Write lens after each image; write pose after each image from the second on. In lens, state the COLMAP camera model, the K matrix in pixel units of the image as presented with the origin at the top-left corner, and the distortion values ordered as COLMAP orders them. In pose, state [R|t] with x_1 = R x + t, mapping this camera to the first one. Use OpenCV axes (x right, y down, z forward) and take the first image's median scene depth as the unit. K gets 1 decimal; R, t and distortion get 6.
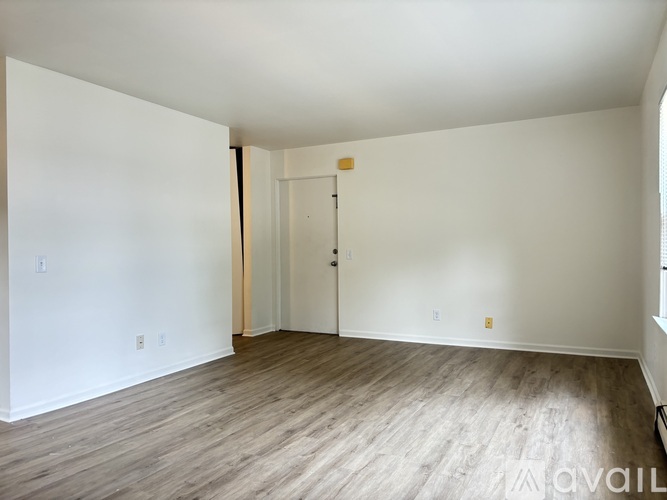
lens RADIAL K [[502.6, 0, 335.3], [0, 502.6, 250.4], [0, 0, 1]] dist [0.042214, -0.029673]
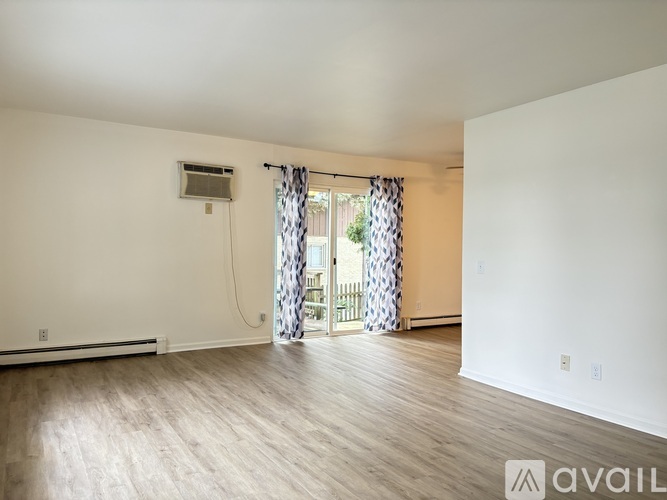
lens RADIAL K [[502.6, 0, 330.9], [0, 502.6, 245.6], [0, 0, 1]] dist [0.042214, -0.029673]
pose [[-0.524641, 0.001744, -0.851322, 0.791267], [-0.012155, 0.999881, 0.009539, -0.040229], [0.851237, 0.015353, -0.524557, 1.463304]]
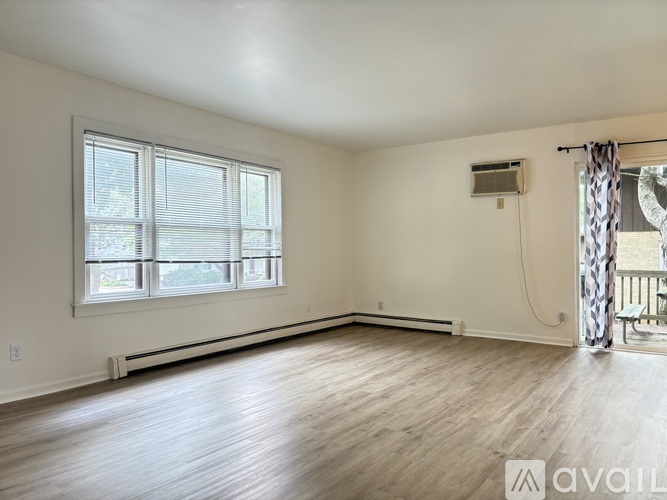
lens RADIAL K [[502.6, 0, 333.3], [0, 502.6, 254.7], [0, 0, 1]] dist [0.042214, -0.029673]
pose [[-0.989939, 0.011685, 0.141013, -0.132693], [0.013148, 0.999869, 0.009447, 0.010823], [-0.140884, 0.011206, -0.989963, 2.063435]]
